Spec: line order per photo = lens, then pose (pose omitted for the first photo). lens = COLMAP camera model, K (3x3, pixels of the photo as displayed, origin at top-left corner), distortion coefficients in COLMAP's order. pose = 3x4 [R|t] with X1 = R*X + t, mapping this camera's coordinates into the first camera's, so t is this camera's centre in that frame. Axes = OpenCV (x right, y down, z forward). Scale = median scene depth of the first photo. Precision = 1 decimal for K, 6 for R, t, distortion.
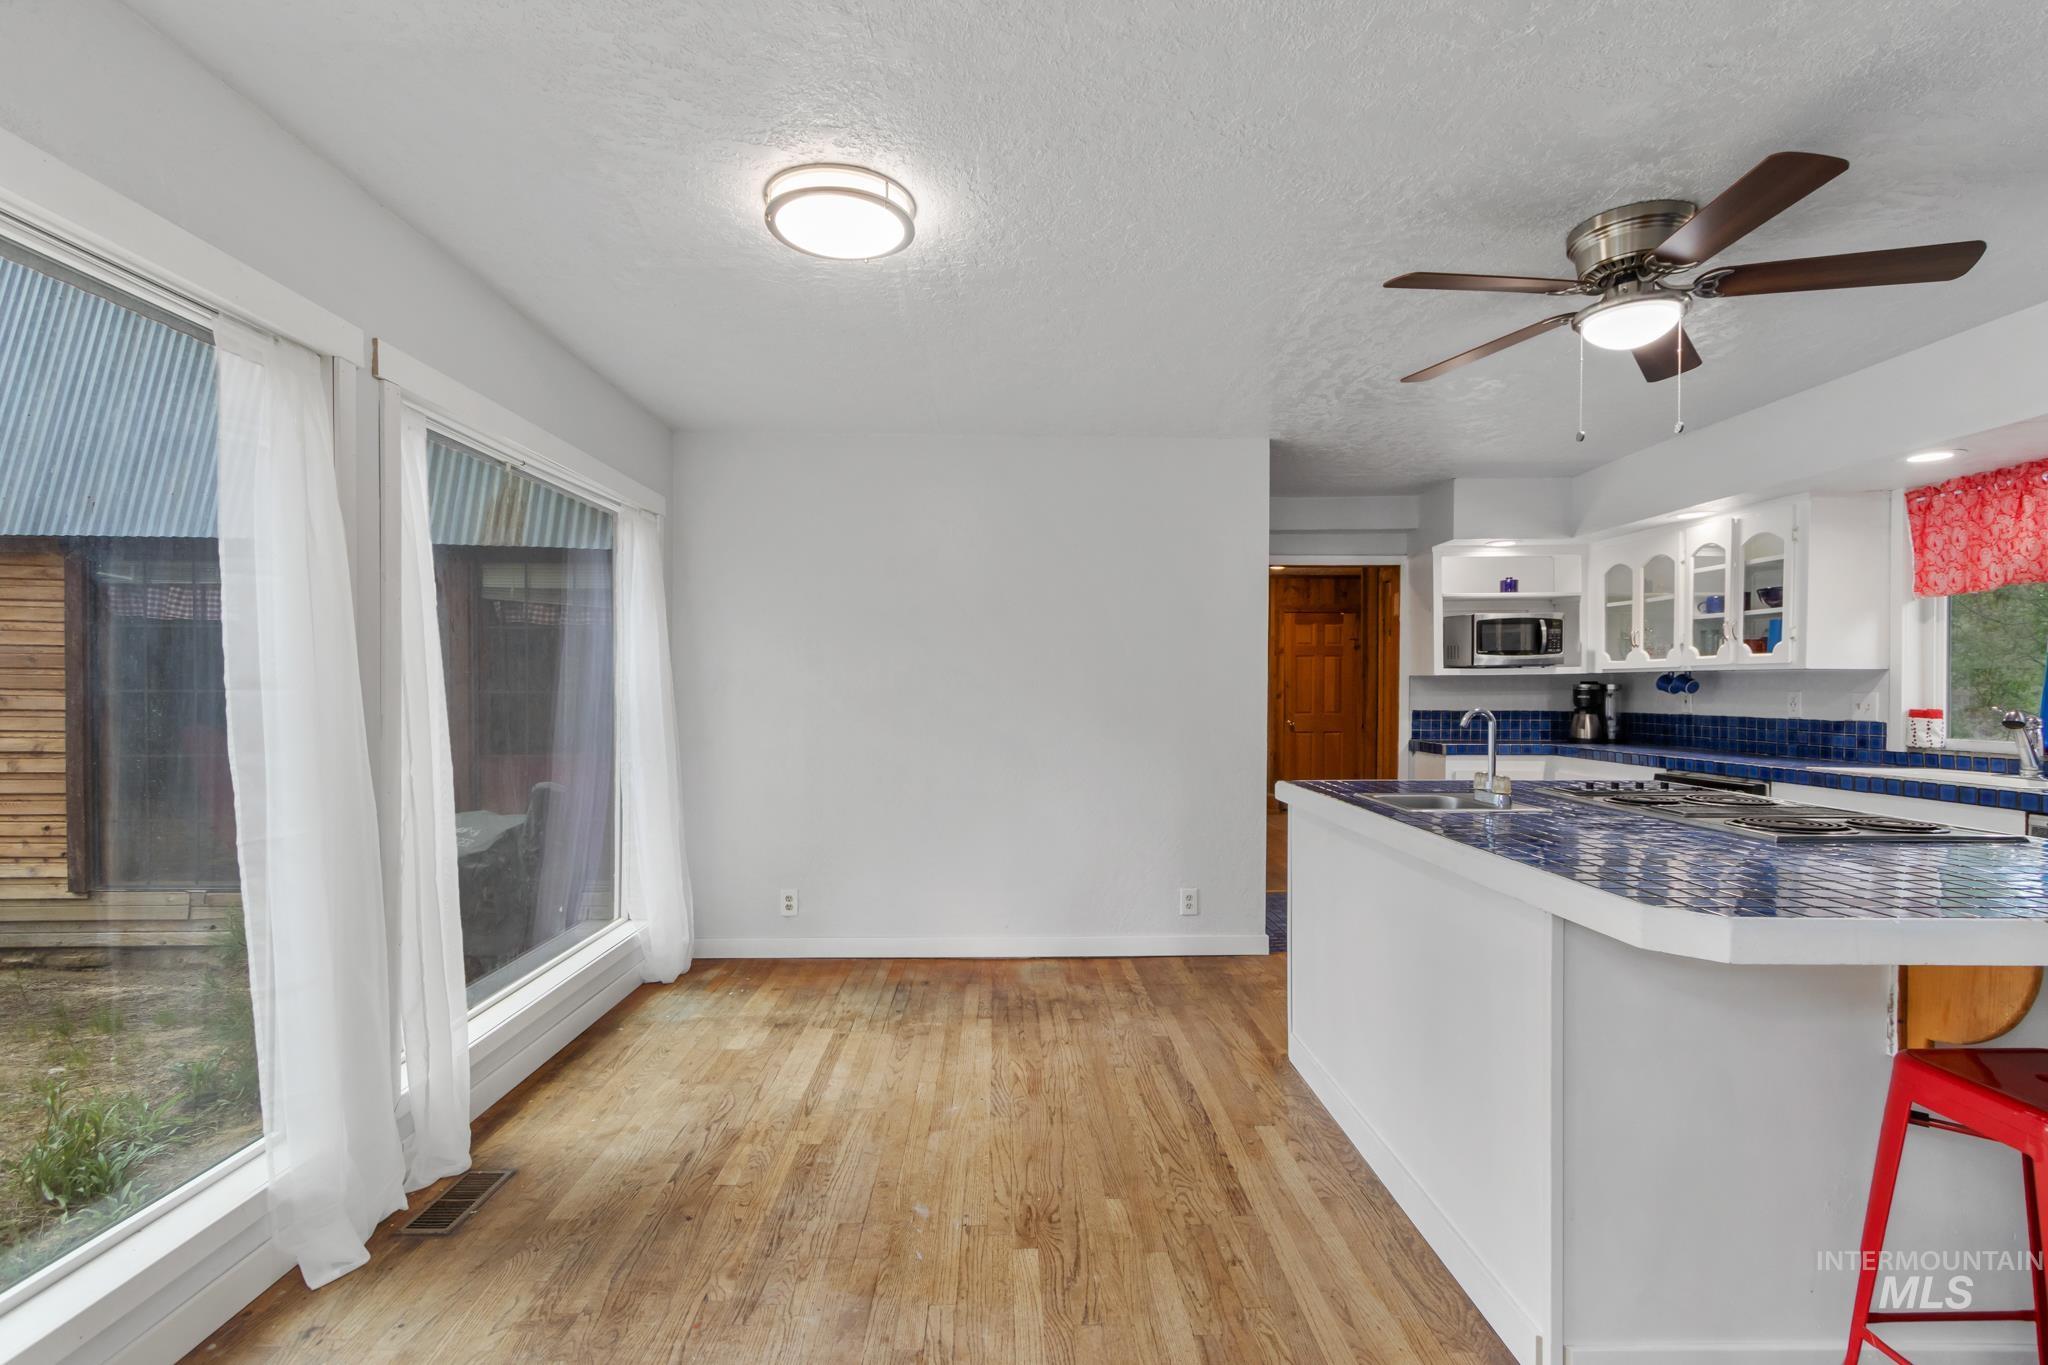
lens RADIAL K [[919.2, 0, 1021.4], [0, 919.2, 685.8], [0, 0, 1]] dist [0.000837, -0.000115]
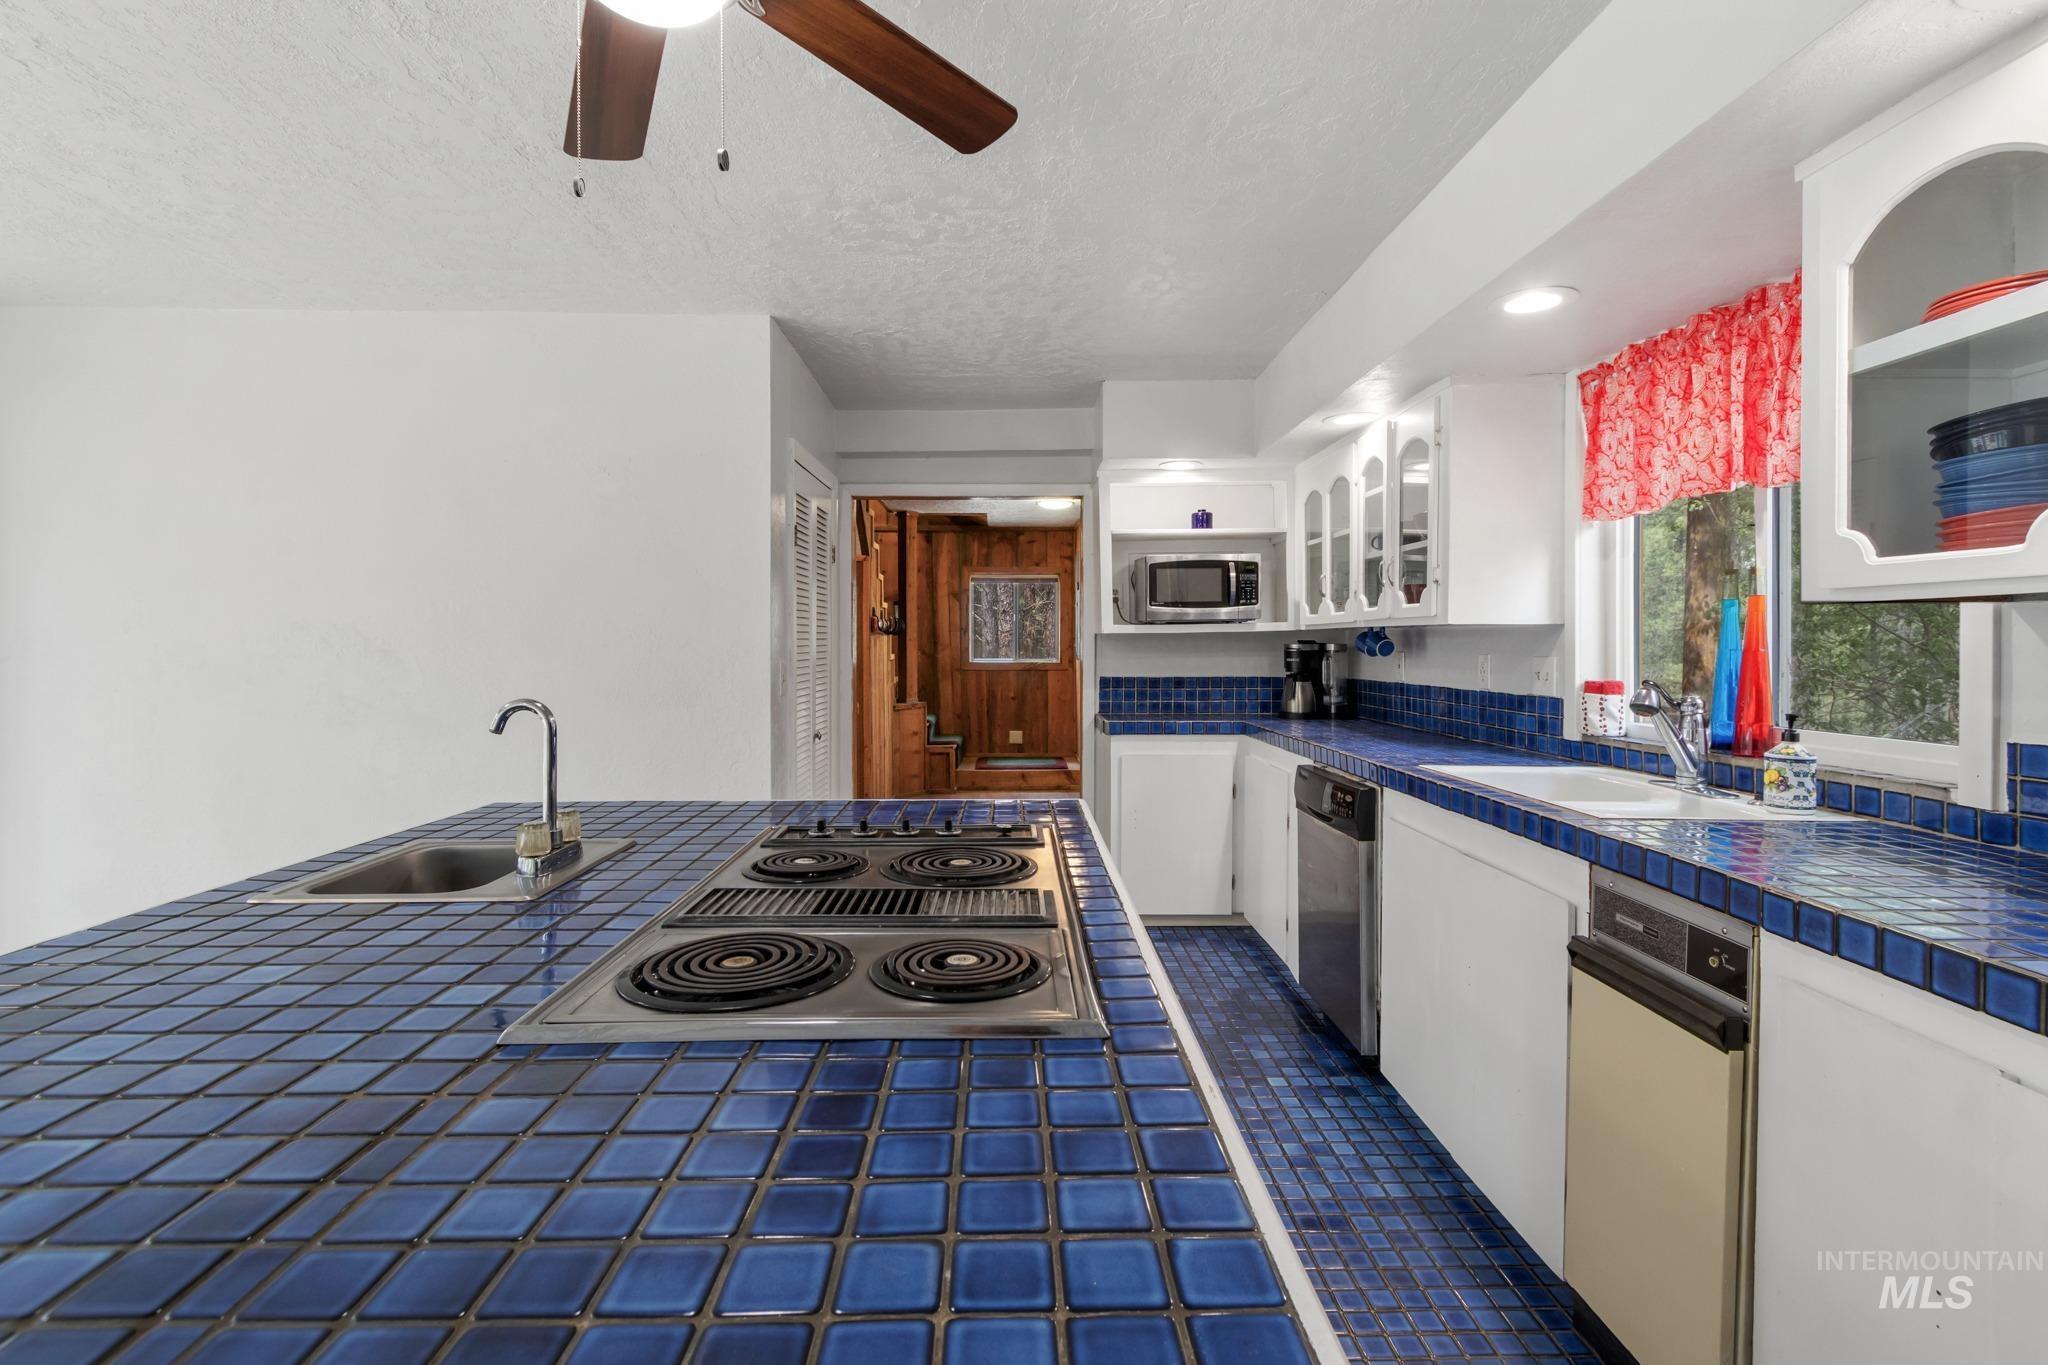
lens RADIAL K [[919.2, 0, 1030.5], [0, 919.2, 647.8], [0, 0, 1]] dist [0.000837, -0.000115]
pose [[0.999985, -0.004738, -0.002789, 0.411397], [0.004756, 0.999967, 0.006599, -0.005142], [0.002758, -0.006613, 0.999974, 0.221175]]
